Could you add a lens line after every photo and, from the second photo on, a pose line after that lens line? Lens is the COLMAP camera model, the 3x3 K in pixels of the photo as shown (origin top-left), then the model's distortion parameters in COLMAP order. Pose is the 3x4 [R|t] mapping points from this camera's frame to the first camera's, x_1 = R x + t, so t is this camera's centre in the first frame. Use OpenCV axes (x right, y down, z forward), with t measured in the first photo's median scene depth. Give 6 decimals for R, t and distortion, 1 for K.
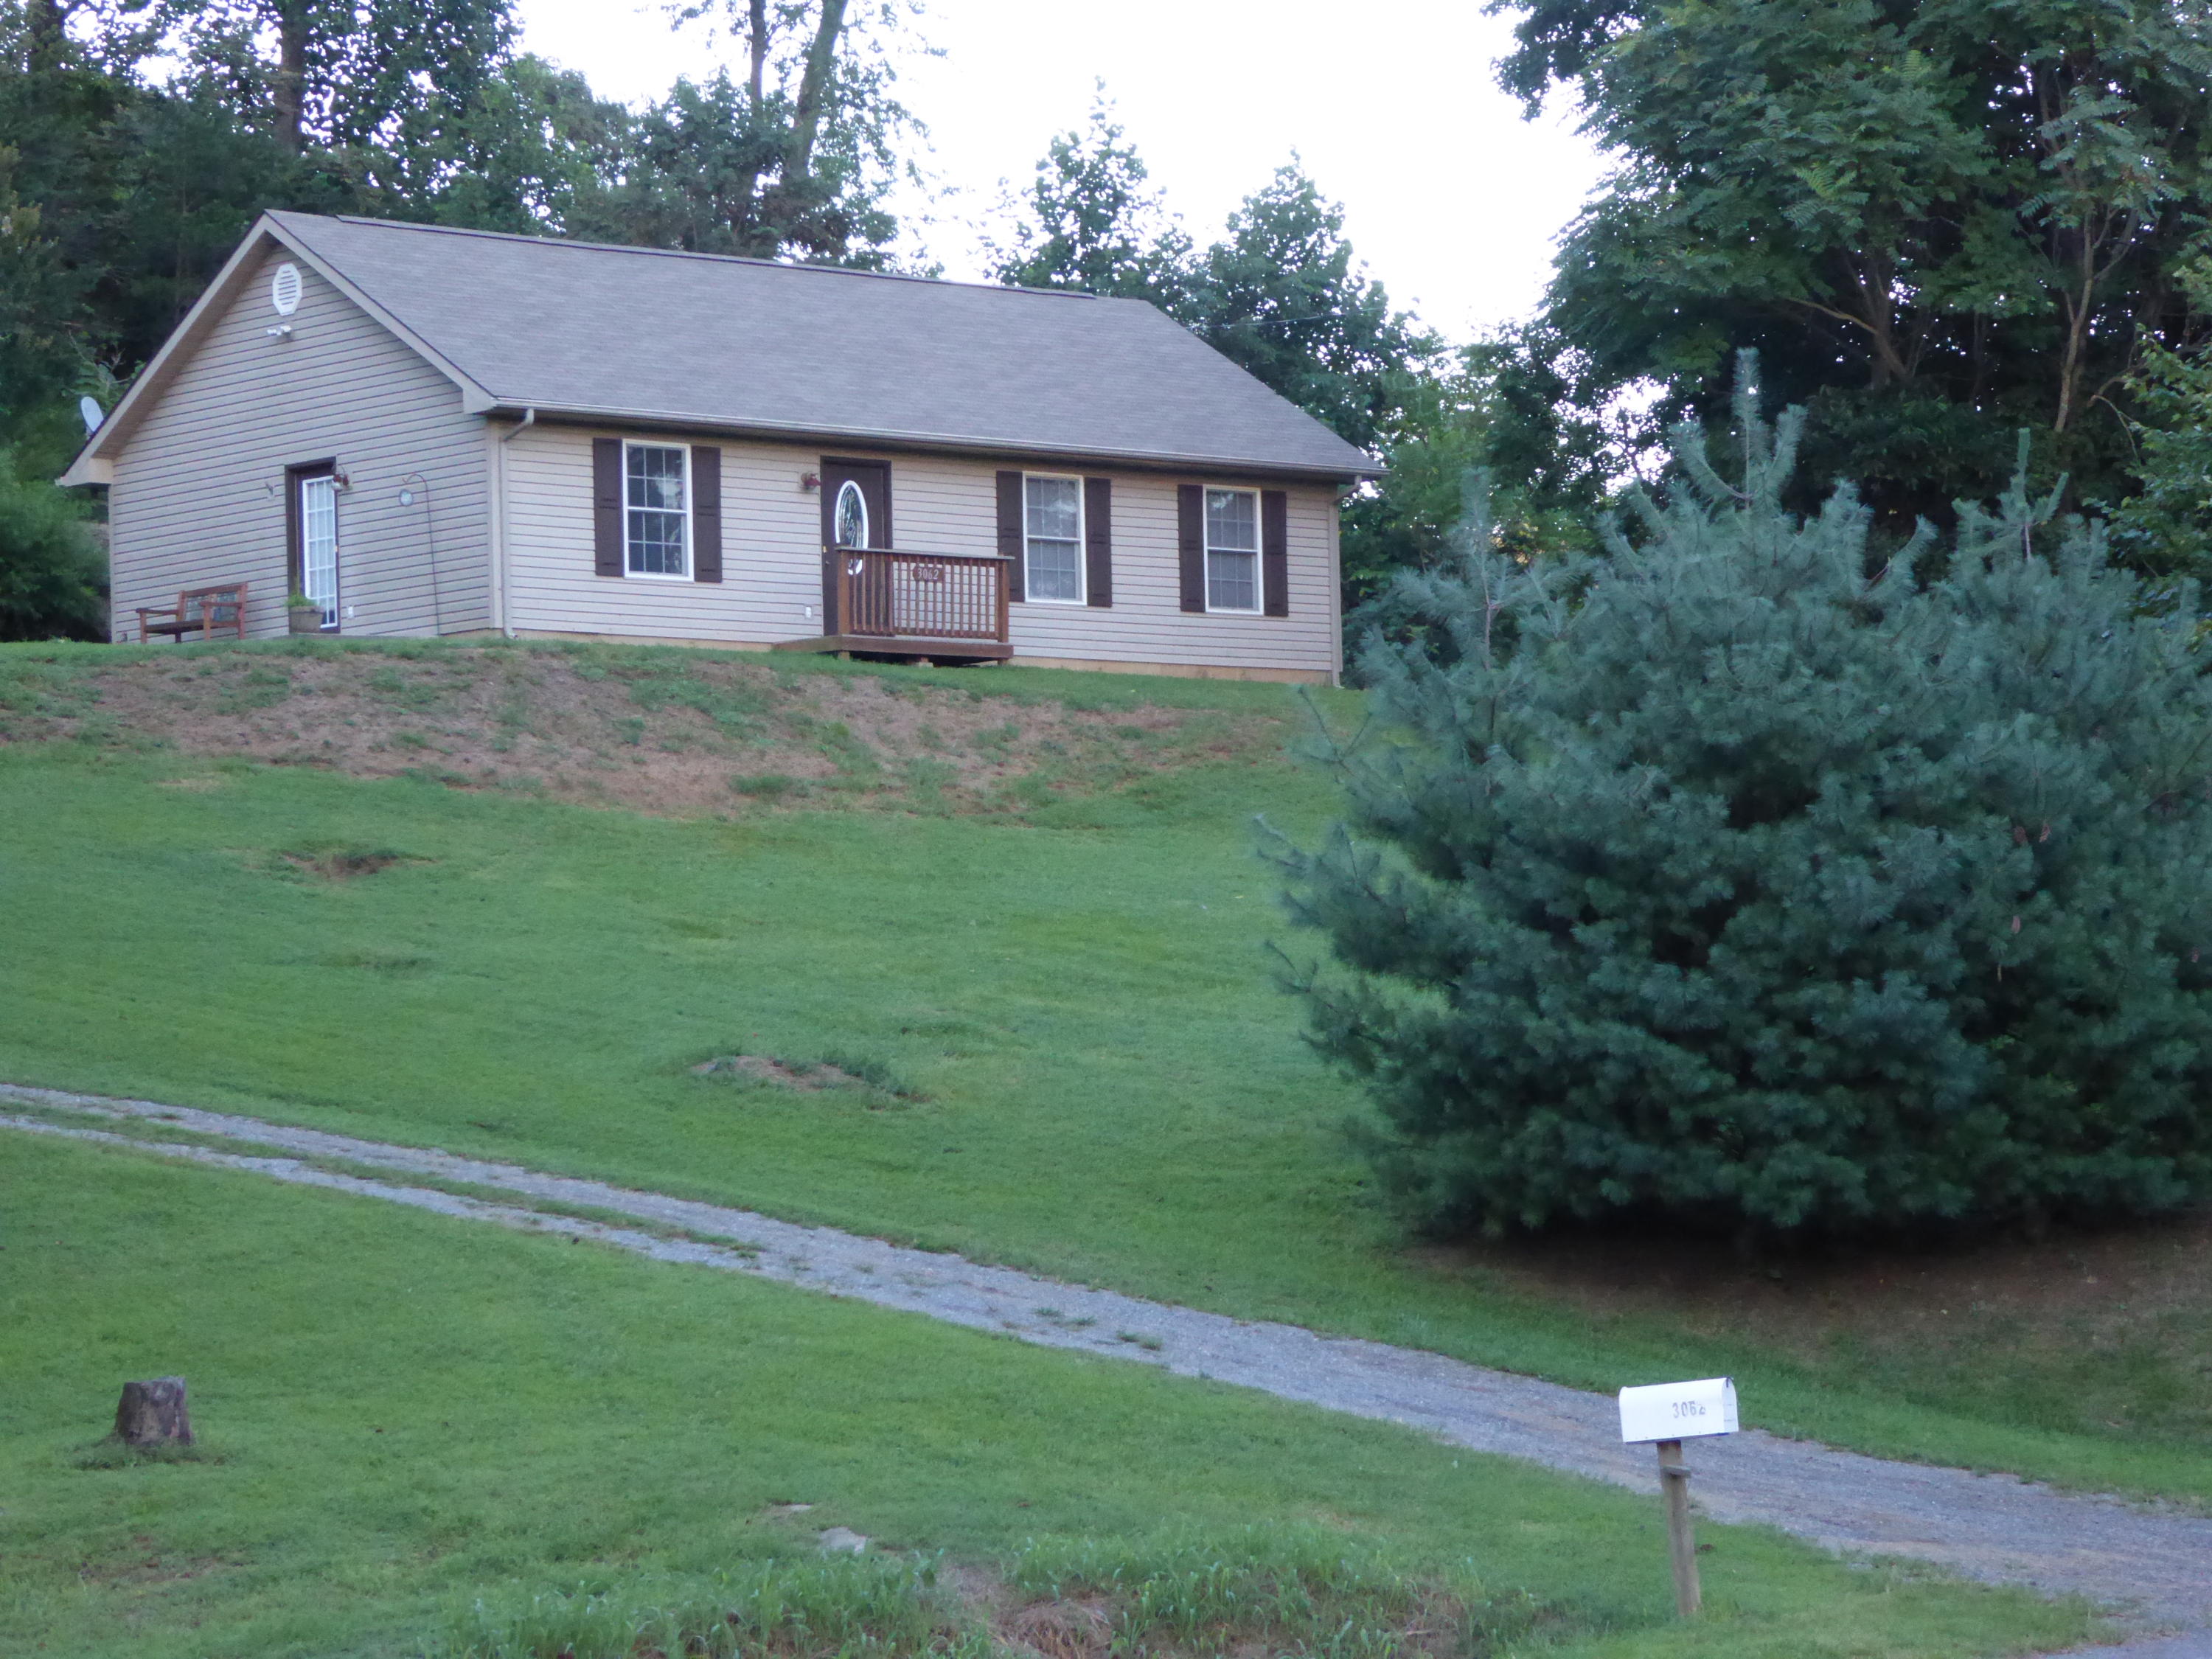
lens RADIAL K [[6836.6, 0, 1123.0], [0, 6836.6, 836.5], [0, 0, 1]] dist [0.512842, 0.000000]
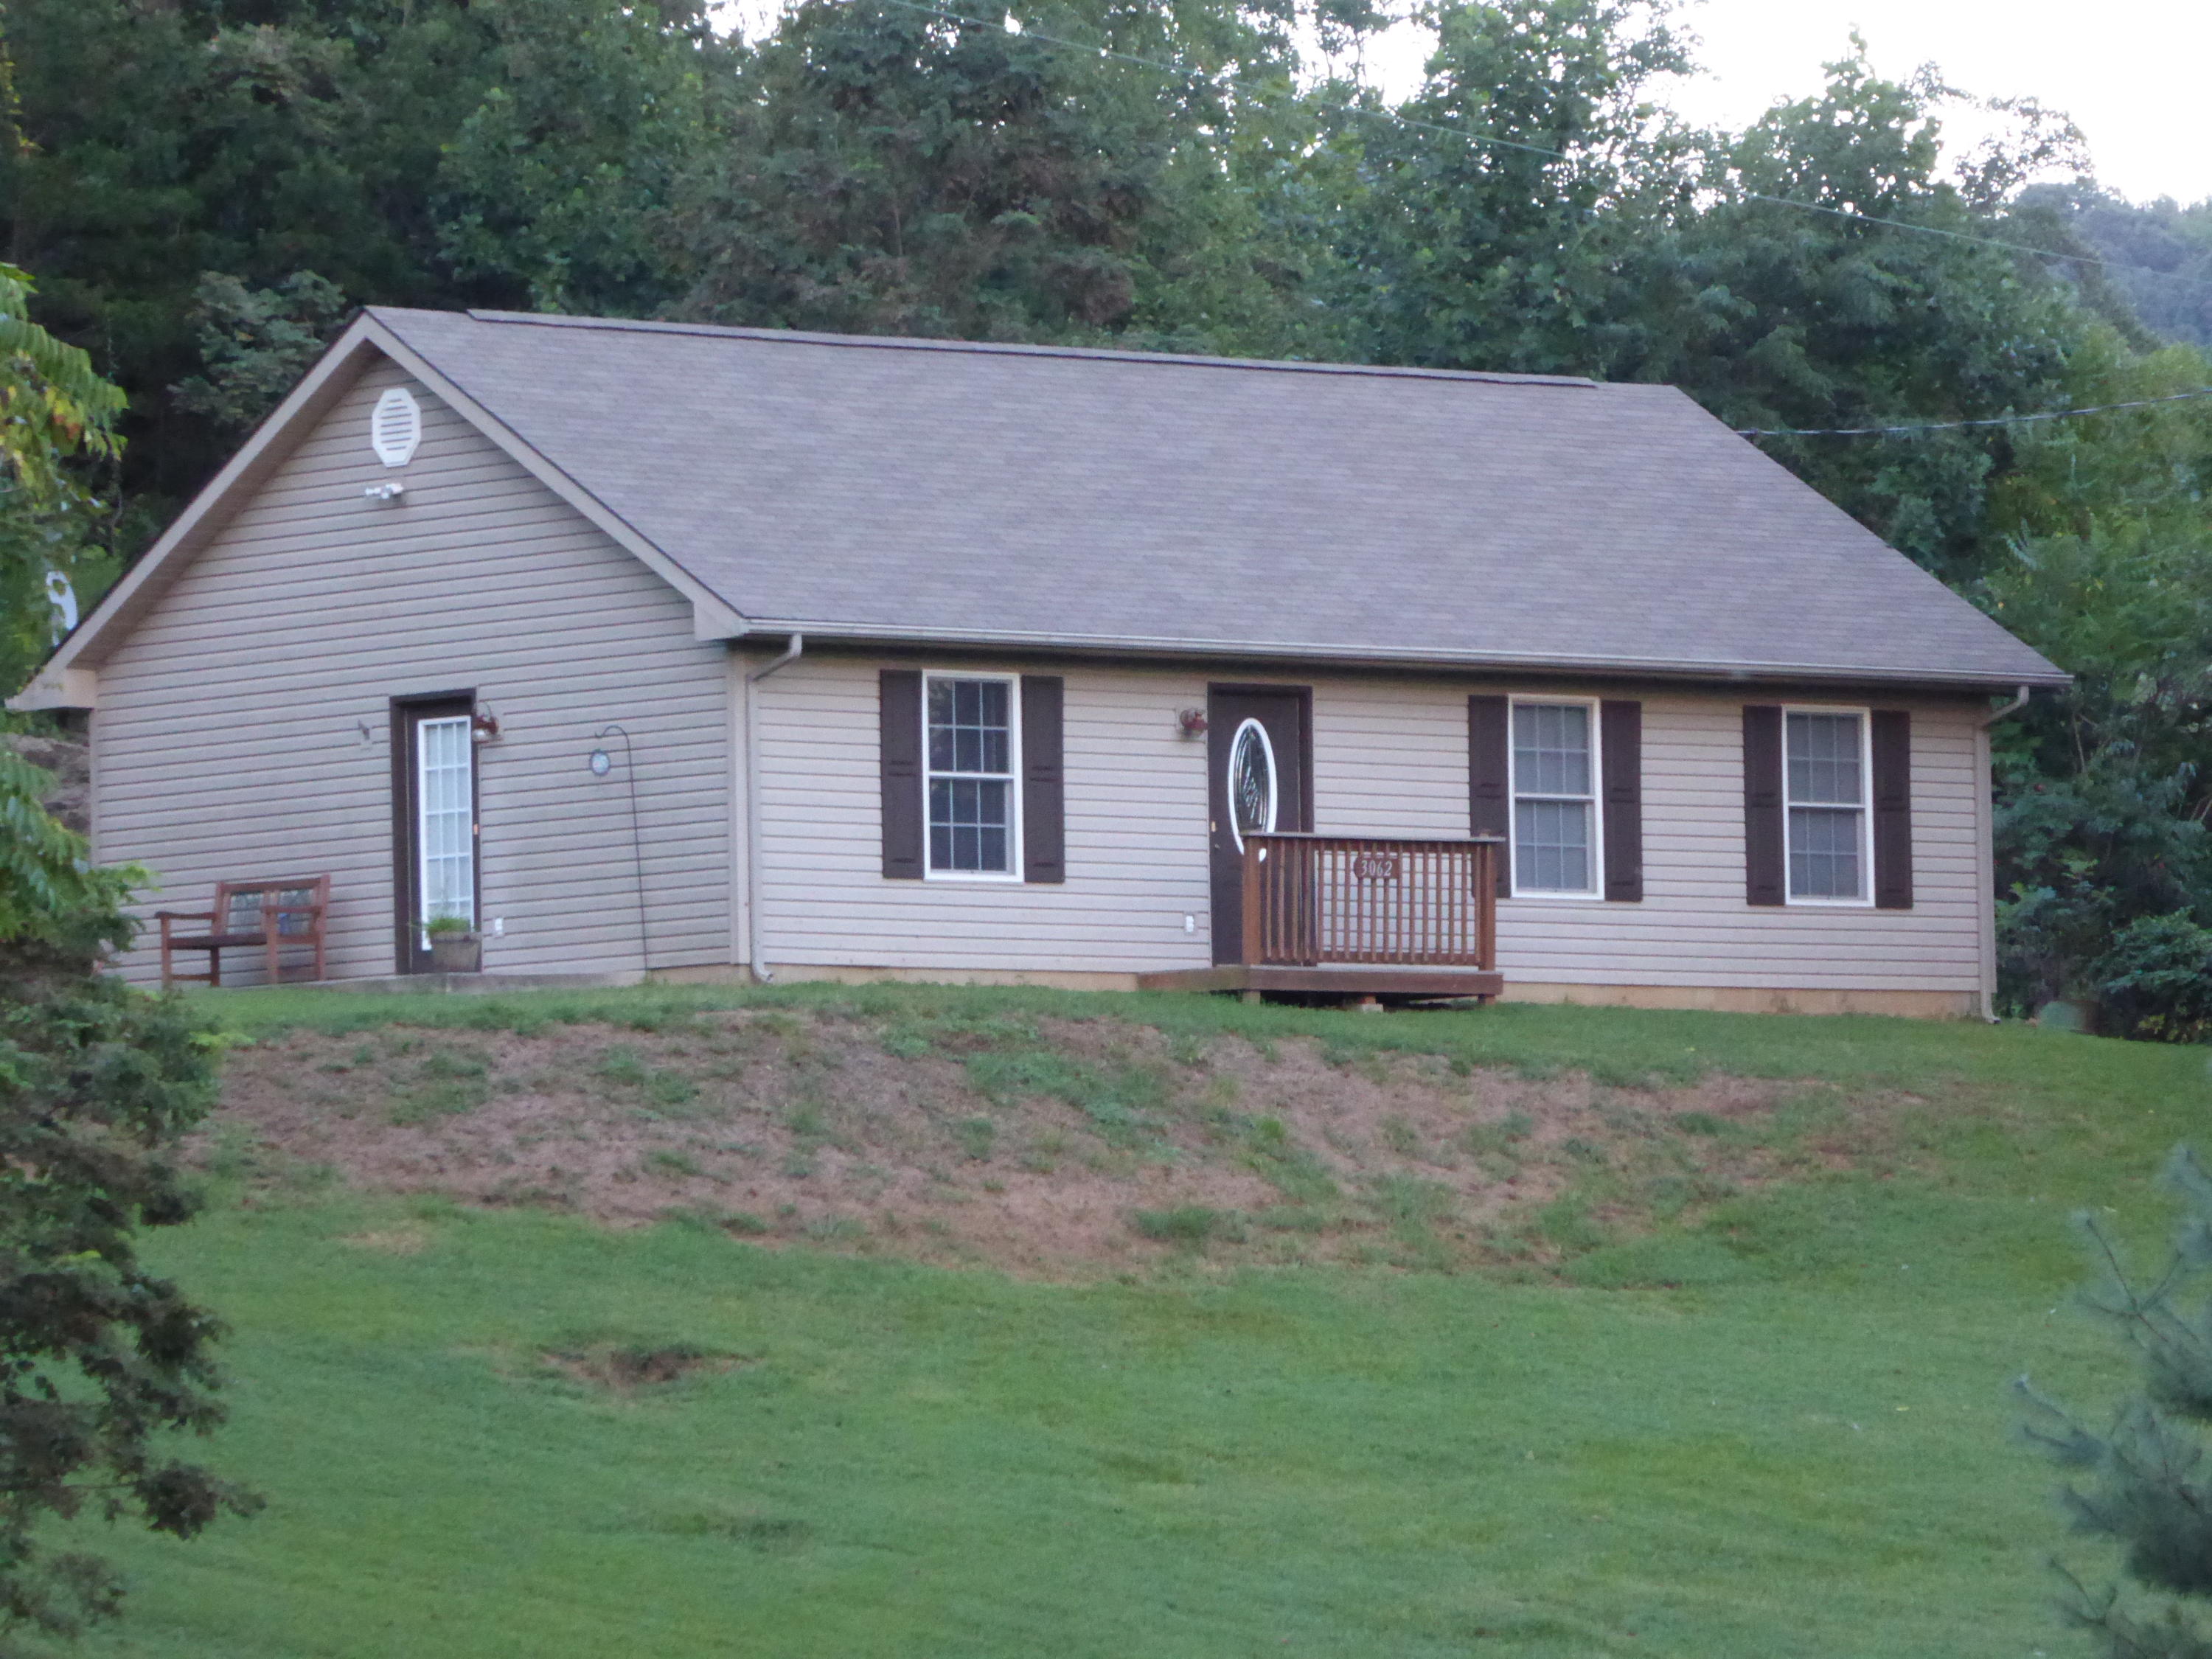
lens RADIAL K [[16499.6, 0, 1106.3], [0, 16499.6, 836.5], [0, 0, 1]] dist [1.701713, 0.000000]
pose [[0.999964, 0.005064, 0.006852, -0.068713], [-0.005104, 0.999970, 0.005813, -0.053288], [-0.006822, -0.005847, 0.999960, -0.601886]]
